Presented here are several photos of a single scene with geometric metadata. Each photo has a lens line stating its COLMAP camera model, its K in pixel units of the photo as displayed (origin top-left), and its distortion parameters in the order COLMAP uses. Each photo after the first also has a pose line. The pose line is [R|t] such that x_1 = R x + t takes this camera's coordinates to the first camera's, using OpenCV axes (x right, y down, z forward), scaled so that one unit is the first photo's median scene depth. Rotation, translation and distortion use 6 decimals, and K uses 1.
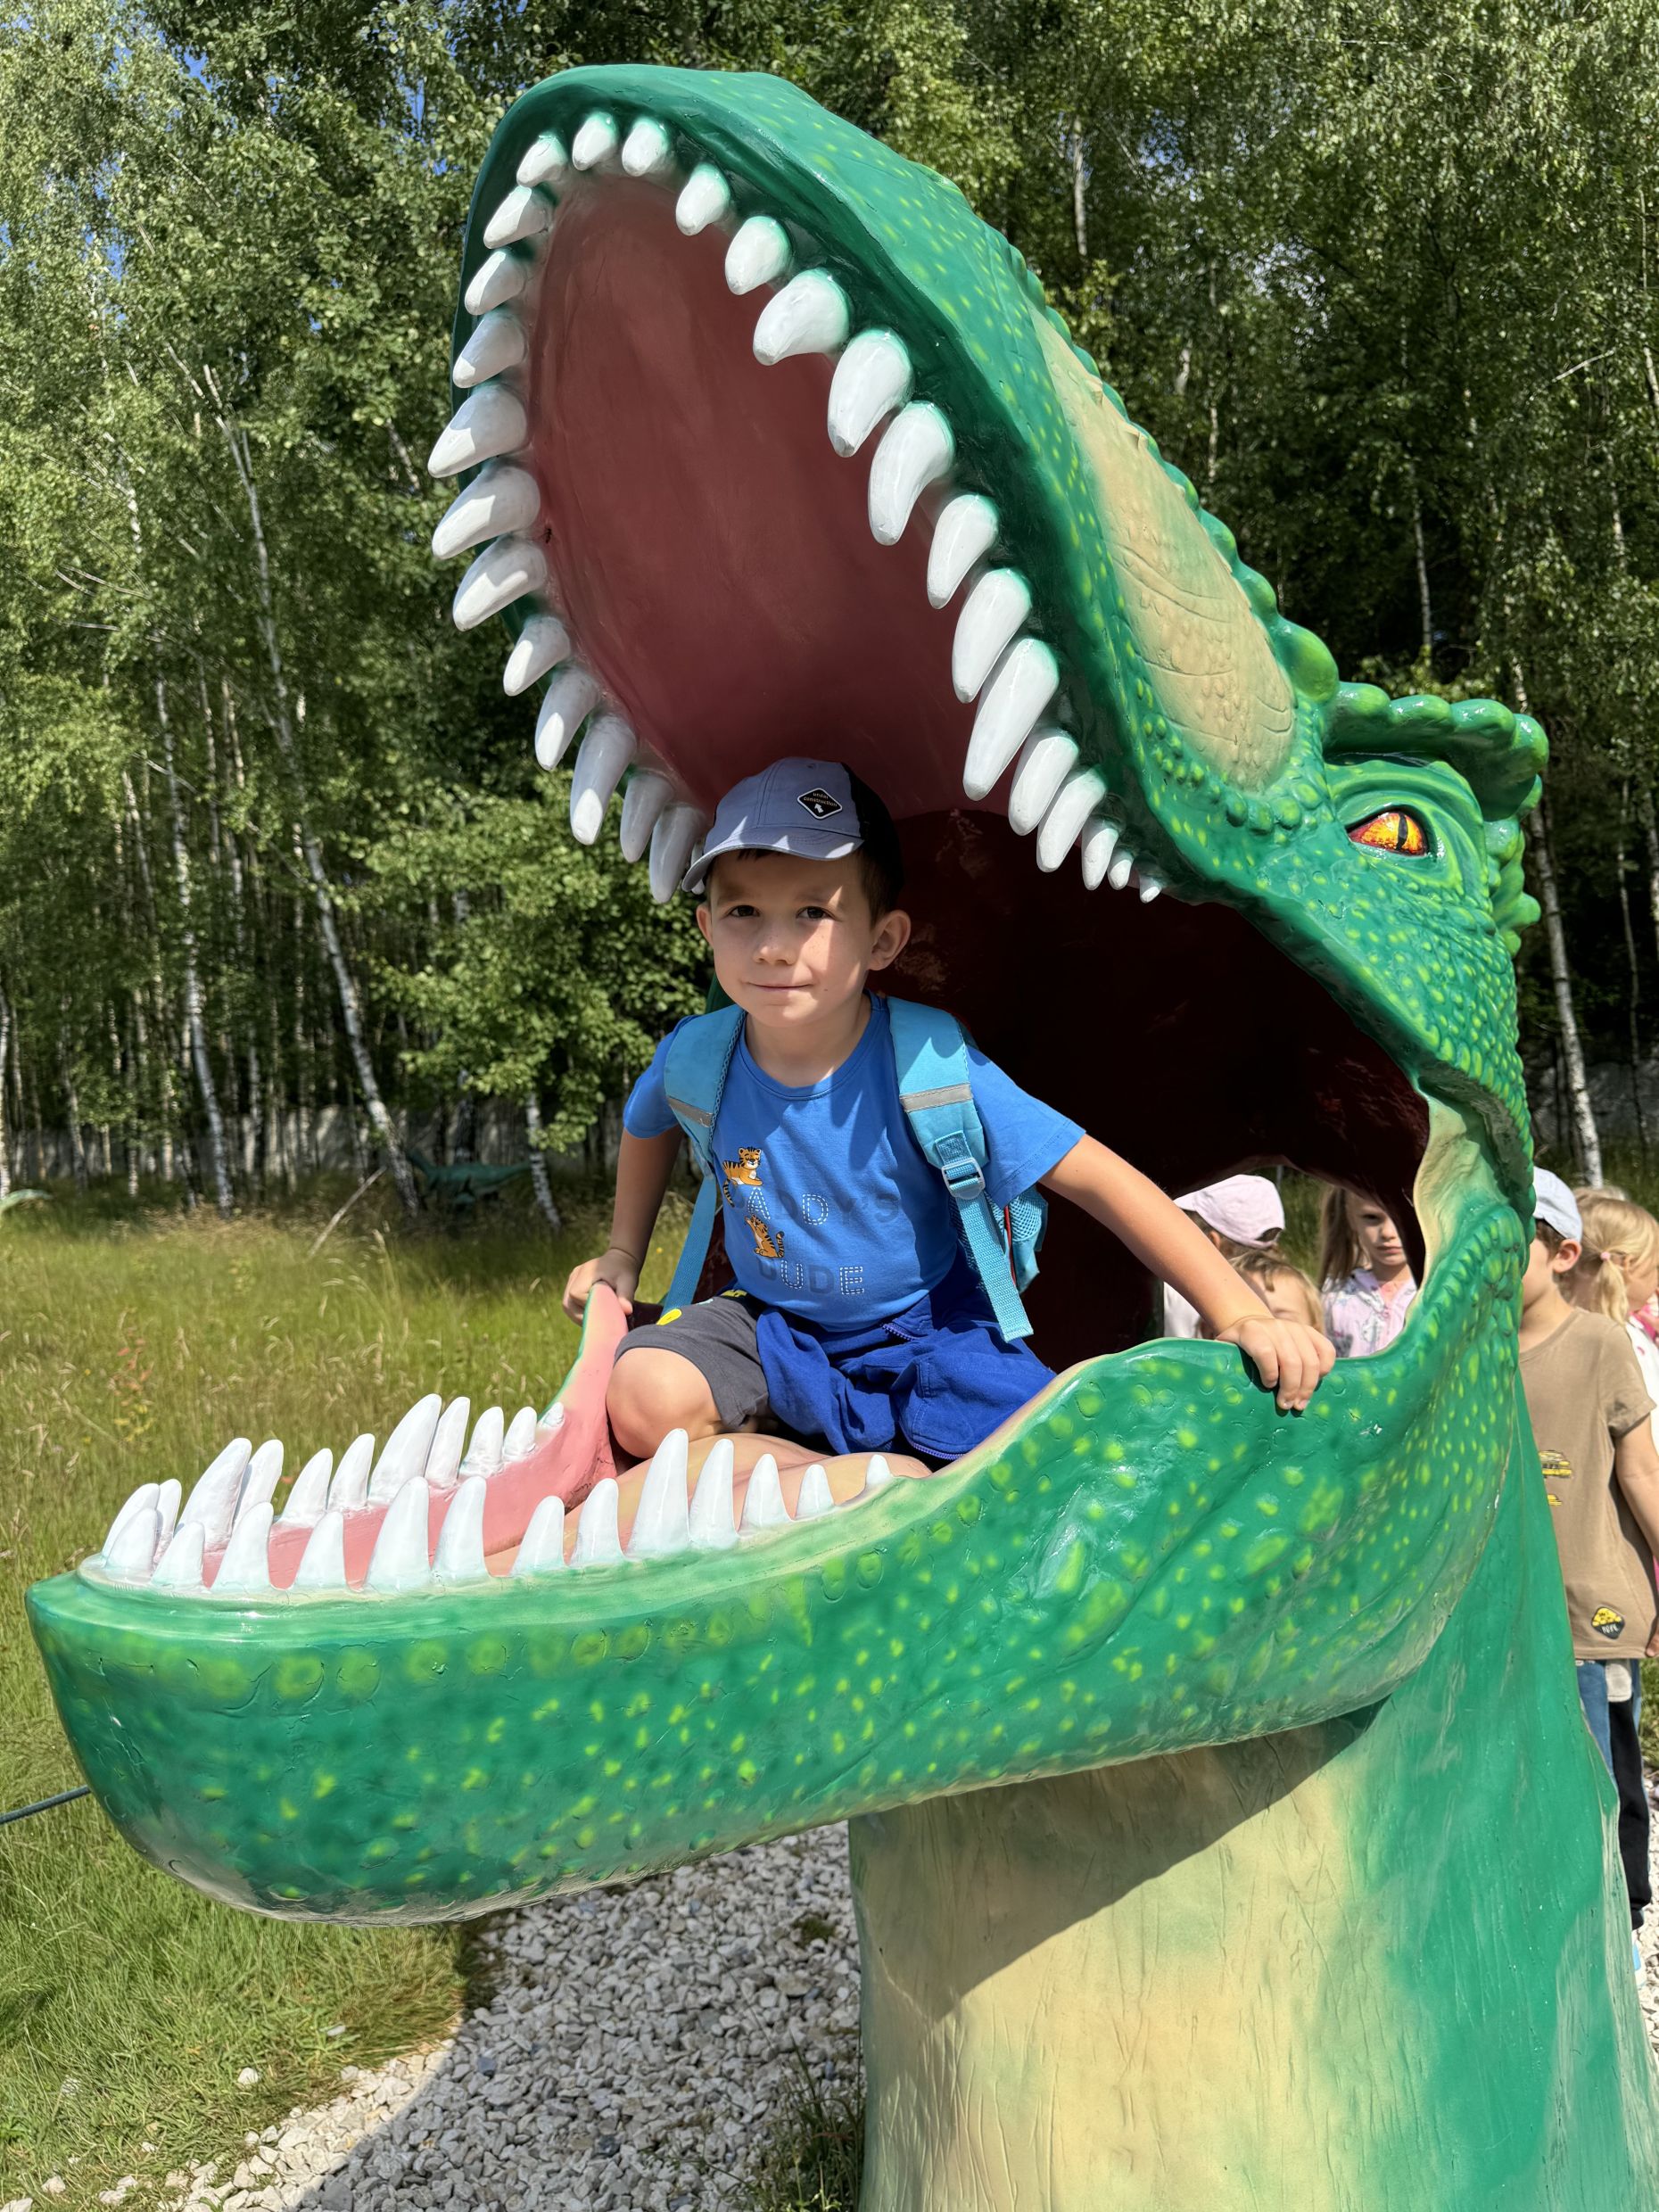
lens RADIAL K [[1547.4, 0, 816.8], [0, 1547.4, 1108.7], [0, 0, 1]] dist [0.008107, -0.019996]
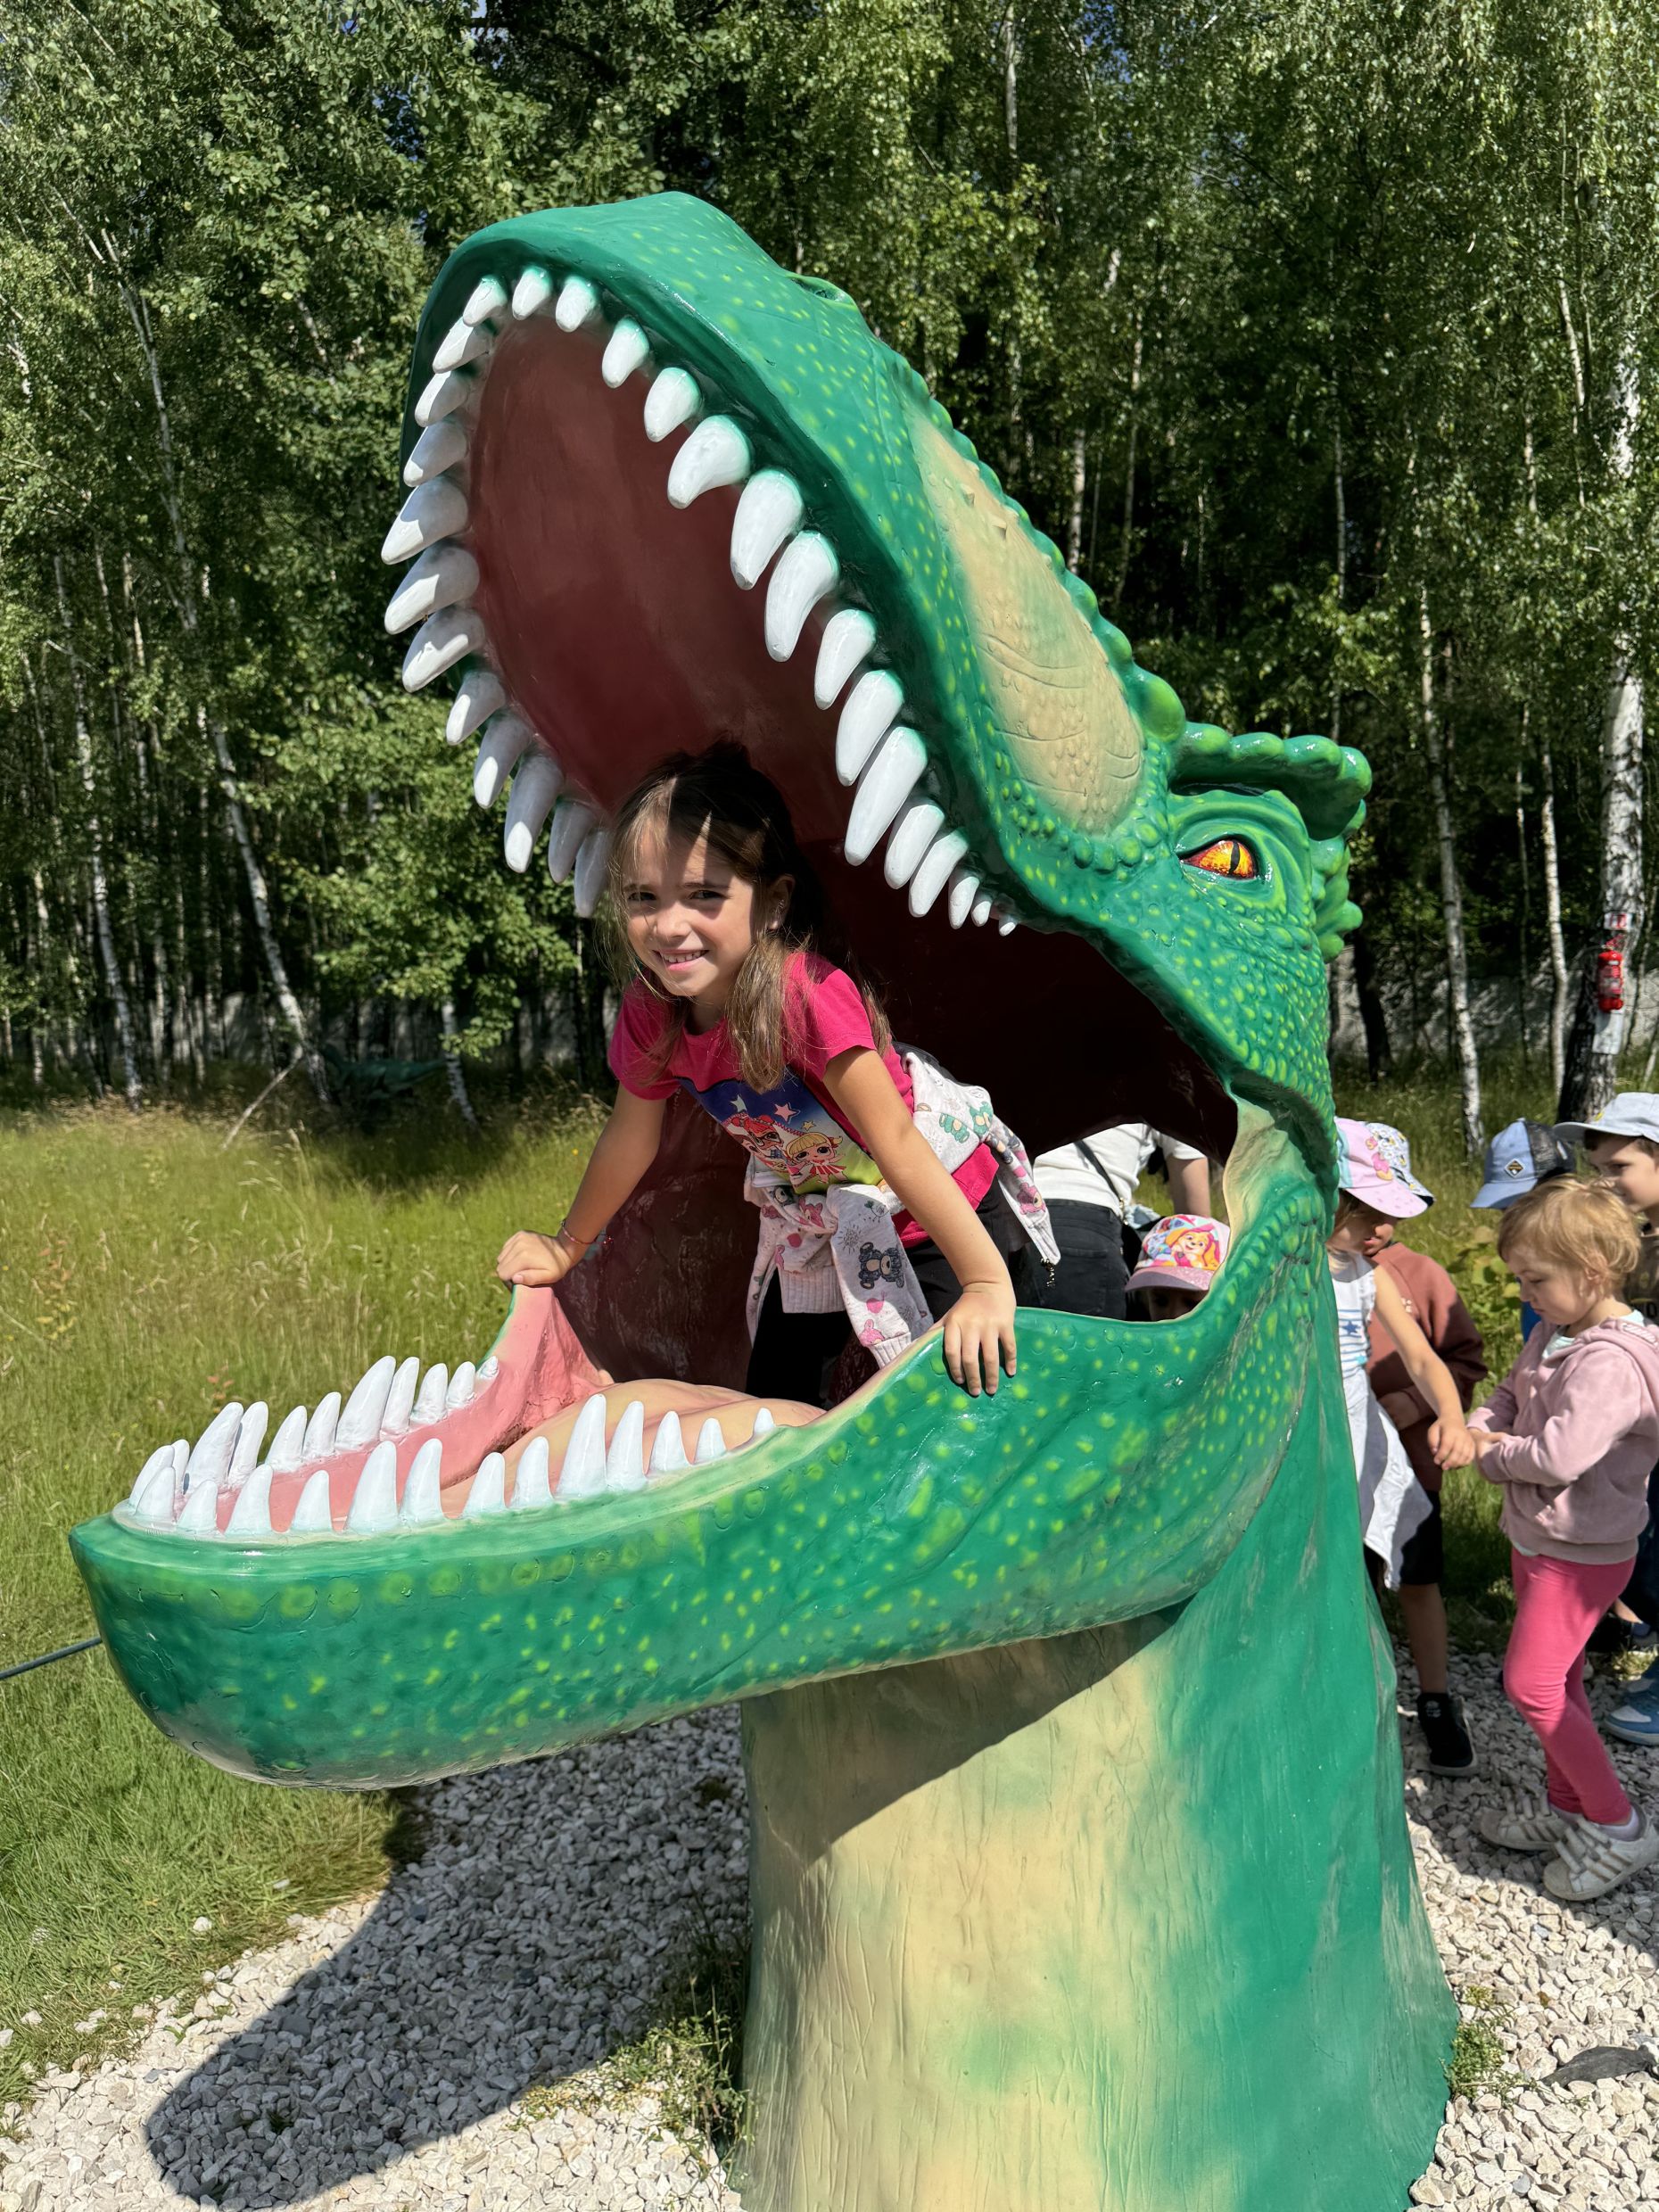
lens RADIAL K [[1547.4, 0, 814.5], [0, 1547.4, 1120.4], [0, 0, 1]] dist [0.008107, -0.019996]
pose [[0.998476, 0.013378, 0.053548, 0.006447], [-0.017468, 0.996905, 0.076652, -0.050078], [-0.052357, -0.077471, 0.995619, -0.099164]]
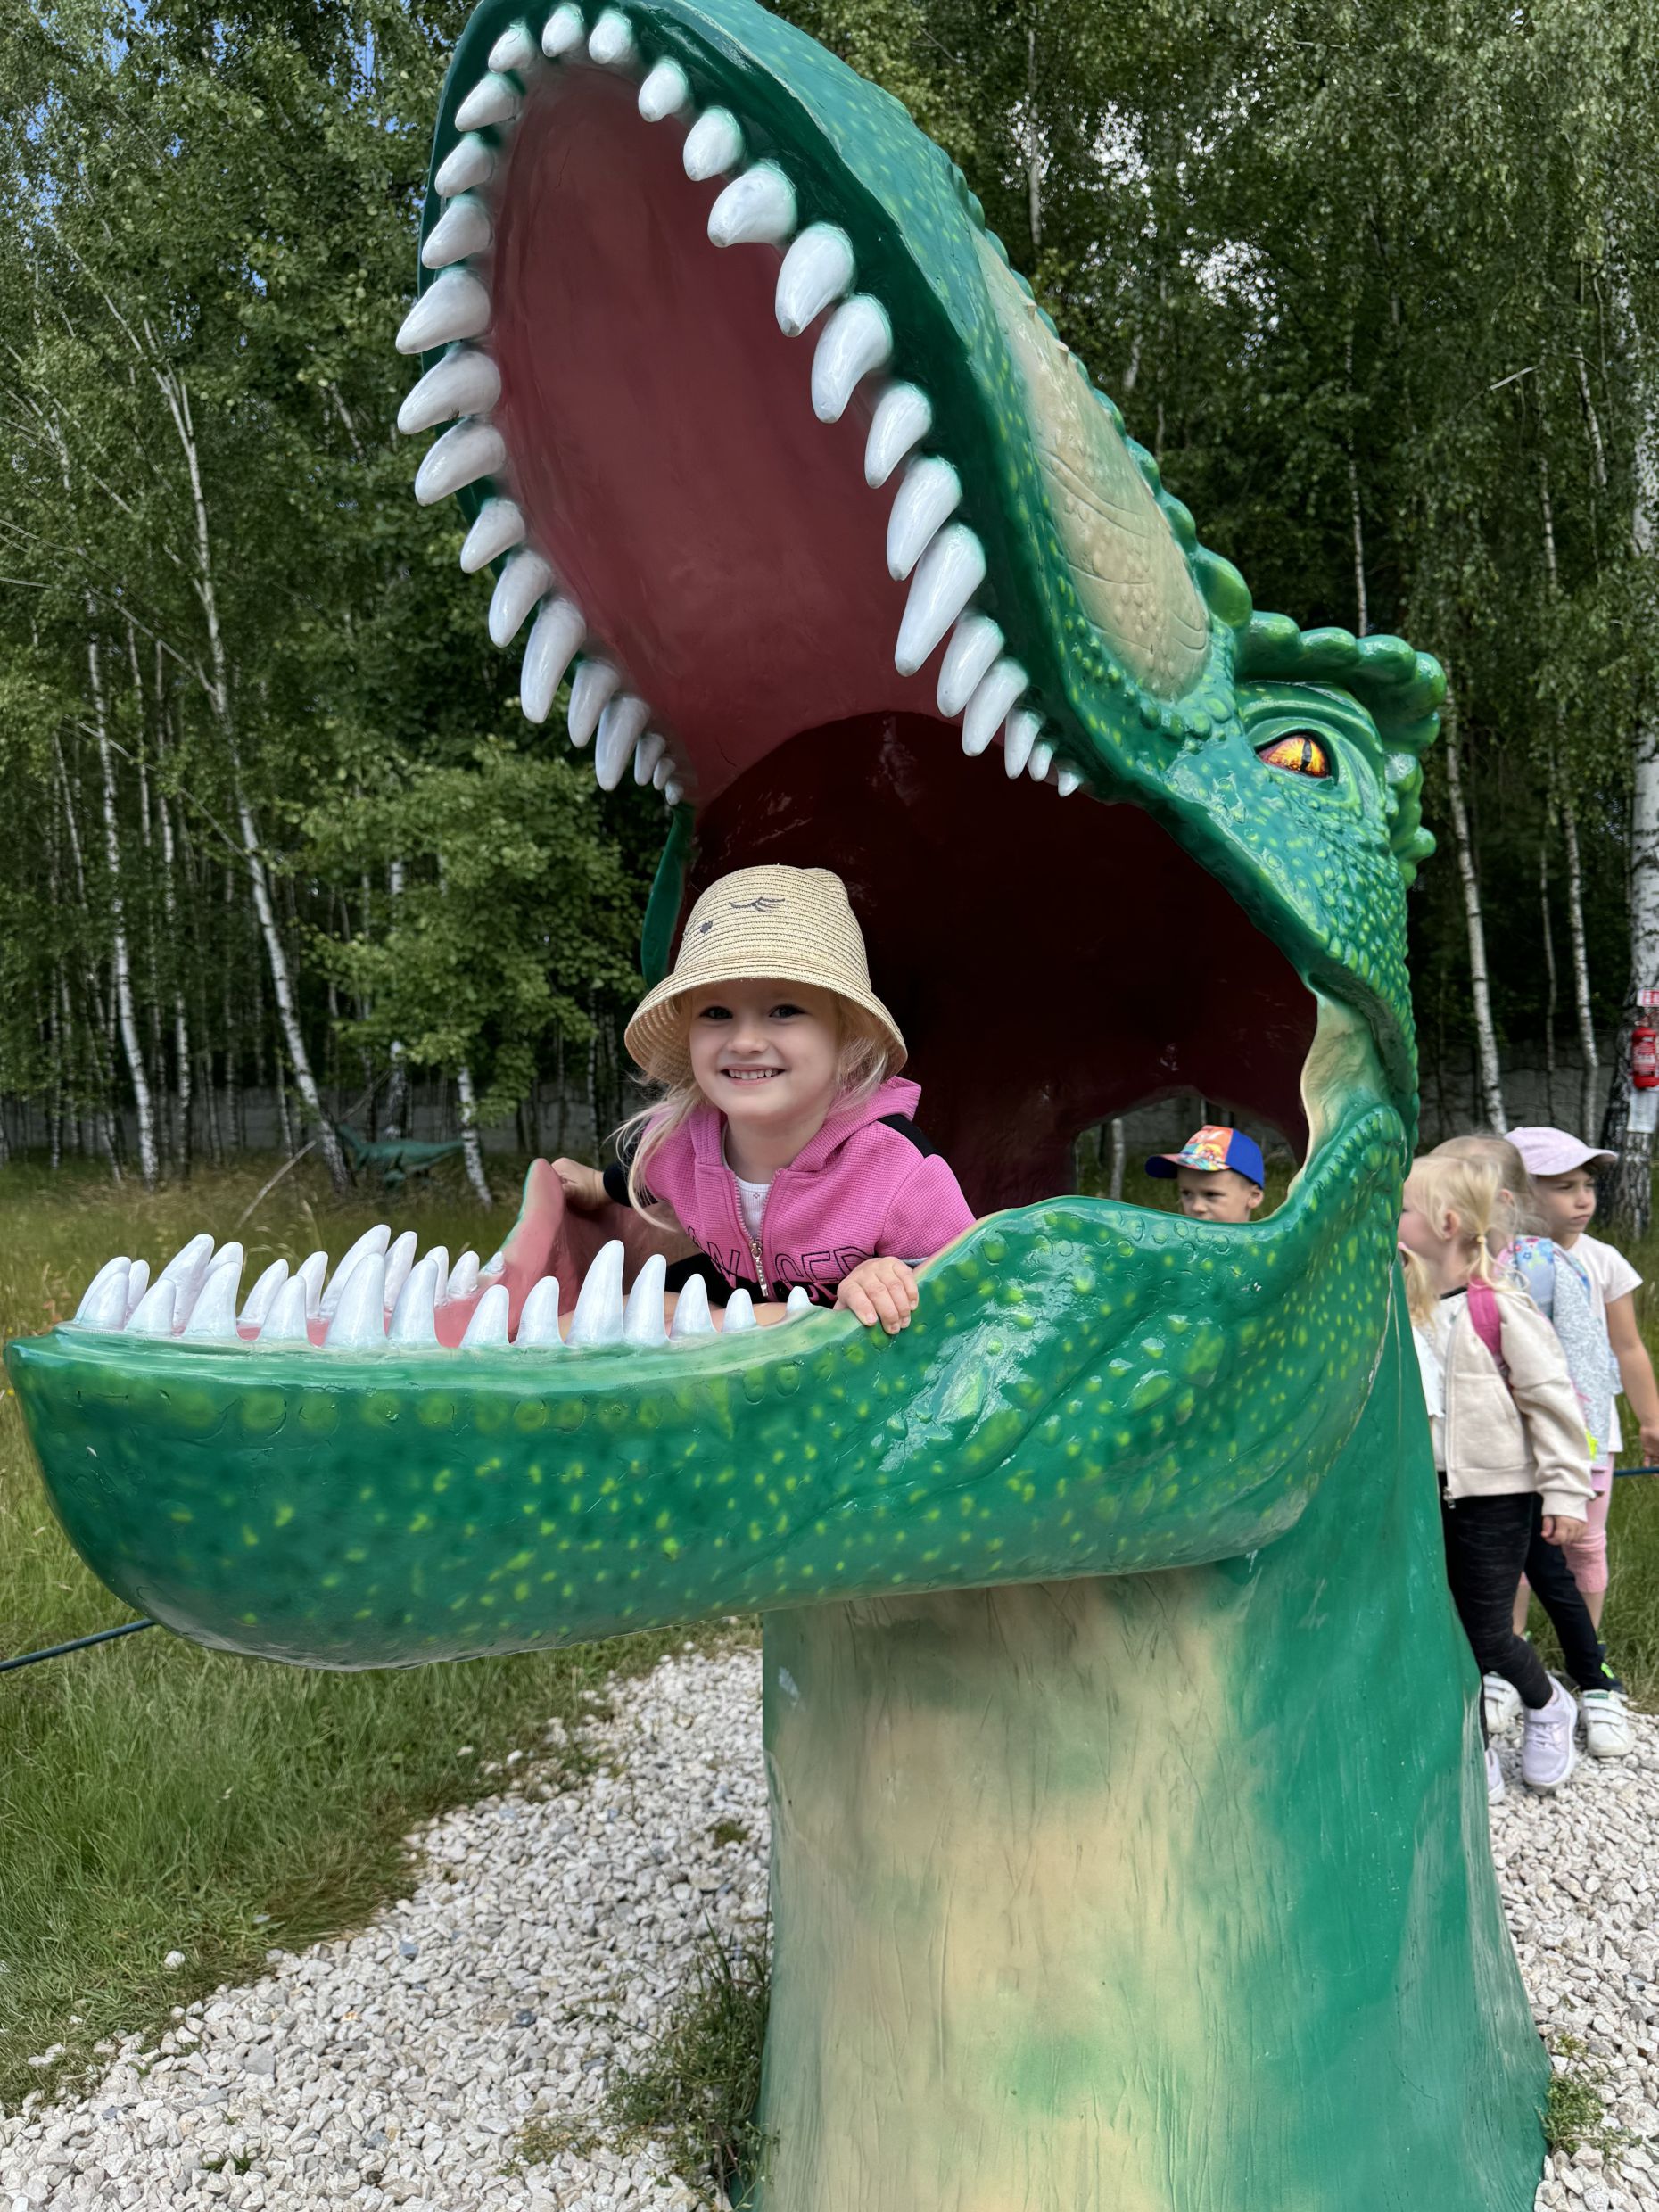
lens RADIAL K [[1547.4, 0, 815.5], [0, 1547.4, 1140.4], [0, 0, 1]] dist [0.008107, -0.019996]
pose [[0.998777, 0.025216, 0.042517, 0.001602], [-0.026079, 0.999462, 0.019875, 0.053985], [-0.041993, -0.020959, 0.998898, -0.040616]]
